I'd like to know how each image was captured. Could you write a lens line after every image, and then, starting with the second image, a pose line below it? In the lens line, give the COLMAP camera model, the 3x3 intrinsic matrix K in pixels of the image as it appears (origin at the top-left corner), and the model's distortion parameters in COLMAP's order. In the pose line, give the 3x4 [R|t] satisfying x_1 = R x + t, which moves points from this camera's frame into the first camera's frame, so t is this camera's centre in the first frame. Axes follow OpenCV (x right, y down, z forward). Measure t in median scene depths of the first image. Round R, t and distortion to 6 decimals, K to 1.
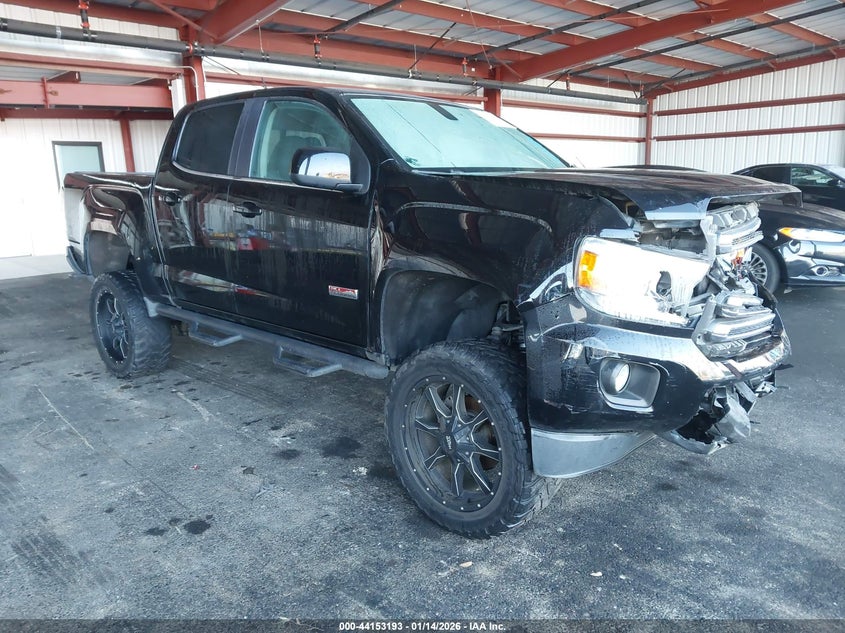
lens RADIAL K [[688.7, 0, 427.3], [0, 688.7, 317.9], [0, 0, 1]] dist [0.005194, 0.002135]
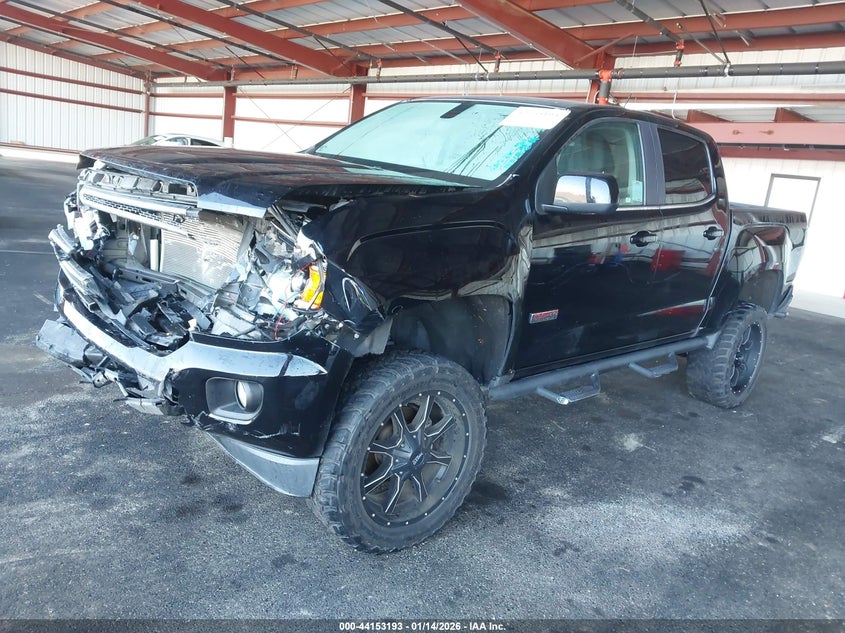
lens RADIAL K [[688.7, 0, 427.3], [0, 688.7, 317.9], [0, 0, 1]] dist [0.005194, 0.002135]
pose [[-0.088444, 0.218139, -0.971902, 1.304669], [-0.321718, 0.917175, 0.235133, -0.316910], [0.942696, 0.333475, -0.010940, 1.354496]]
